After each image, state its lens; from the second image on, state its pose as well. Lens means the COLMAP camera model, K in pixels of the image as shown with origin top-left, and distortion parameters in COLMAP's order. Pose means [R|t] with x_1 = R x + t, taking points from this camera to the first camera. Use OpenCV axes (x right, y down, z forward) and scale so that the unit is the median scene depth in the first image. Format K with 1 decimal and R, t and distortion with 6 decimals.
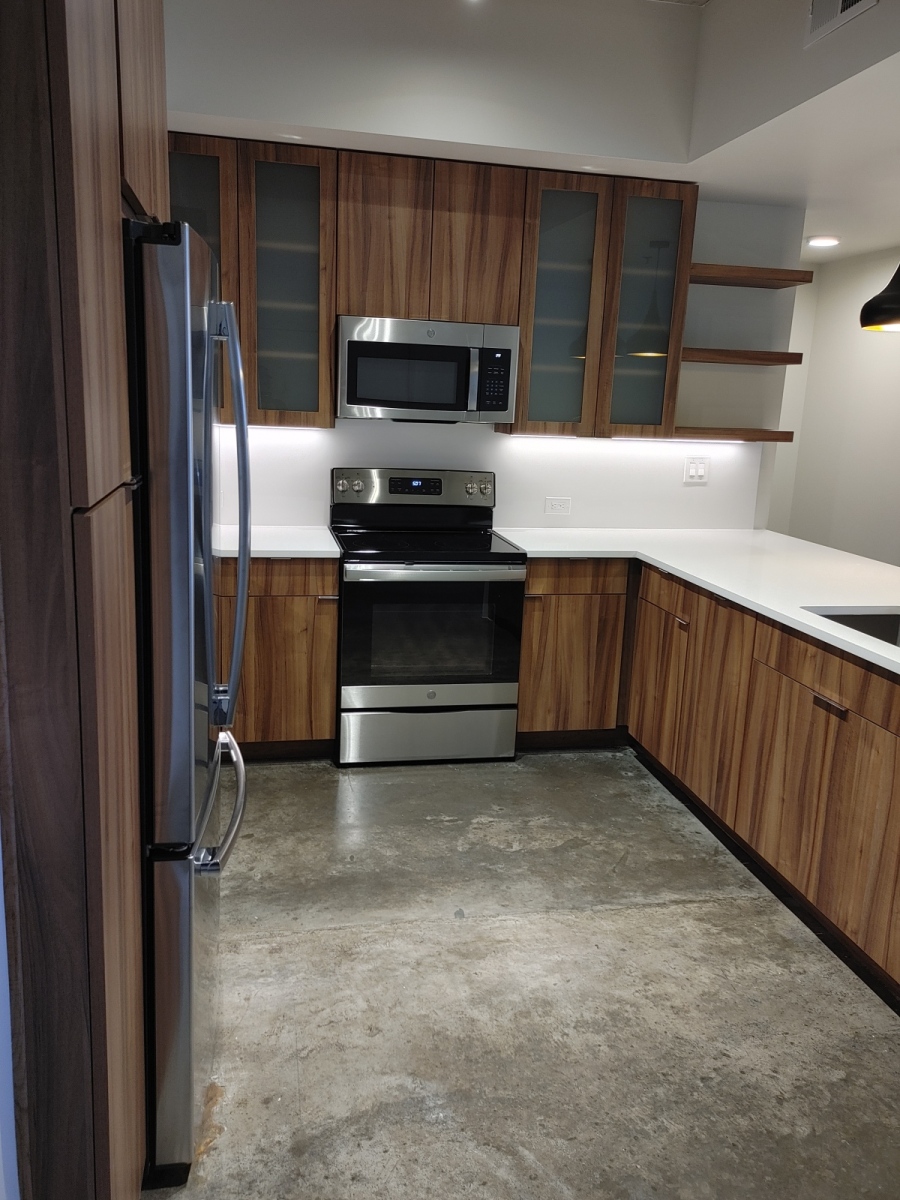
lens RADIAL K [[925.5, 0, 475.8], [0, 925.5, 590.7], [0, 0, 1]] dist [0.058355, -0.037782]
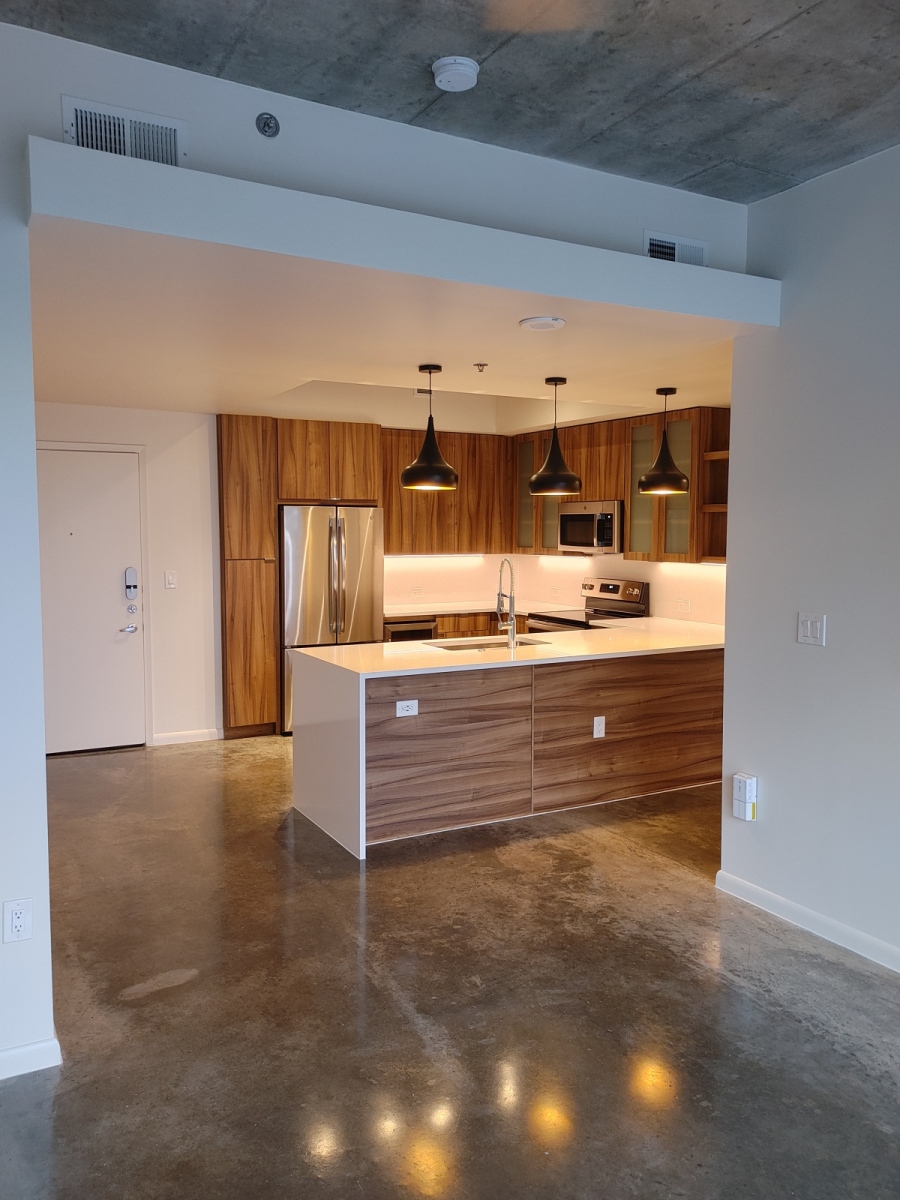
lens RADIAL K [[925.5, 0, 445.9], [0, 925.5, 599.4], [0, 0, 1]] dist [0.058355, -0.037782]
pose [[0.297812, 0.035532, -0.953963, 0.995872], [-0.185352, 0.982442, -0.021272, 0.003061], [0.936457, 0.183154, 0.299169, 0.106976]]
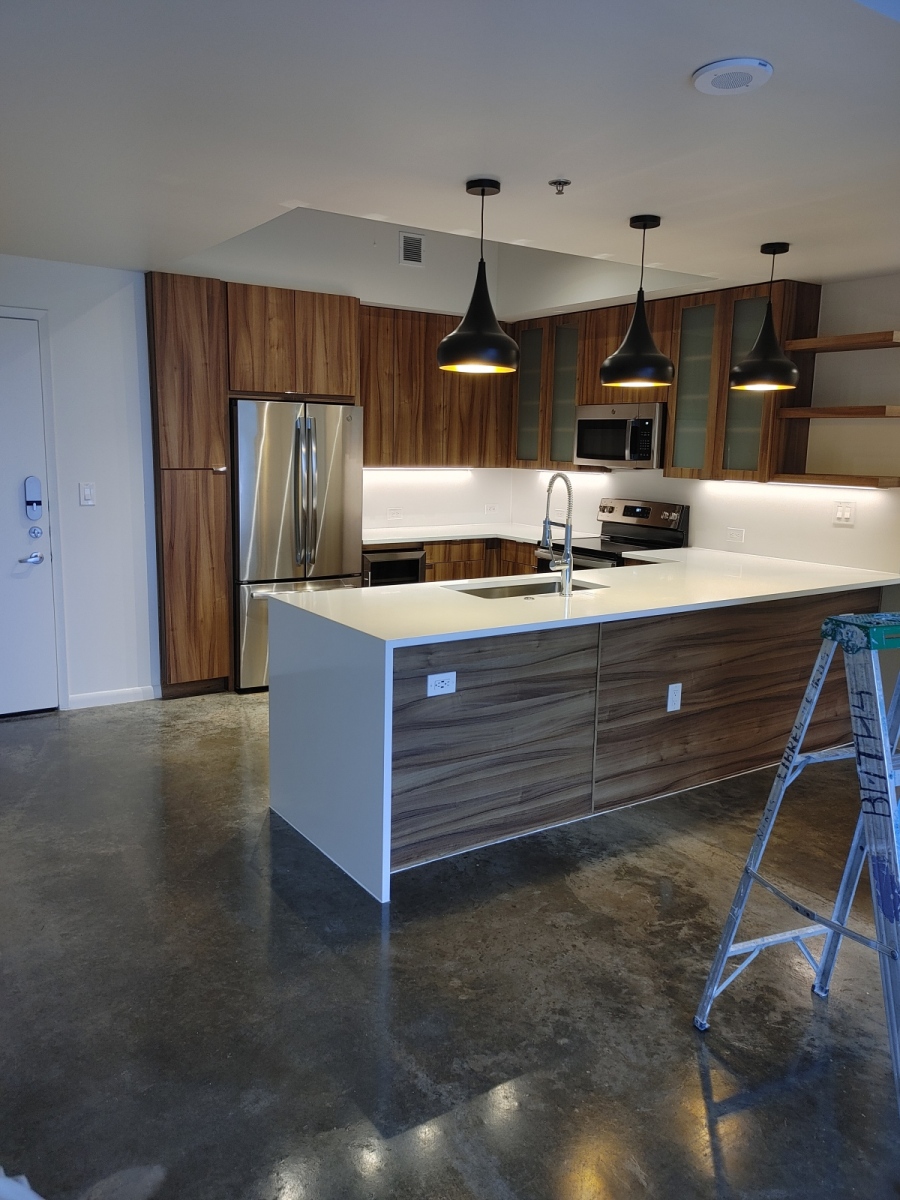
lens RADIAL K [[925.5, 0, 452.4], [0, 925.5, 591.0], [0, 0, 1]] dist [0.058355, -0.037782]
pose [[0.383571, 0.115480, -0.916263, 0.765734], [-0.193632, 0.980155, 0.042473, 0.003302], [0.902984, 0.161126, 0.398320, 0.103184]]
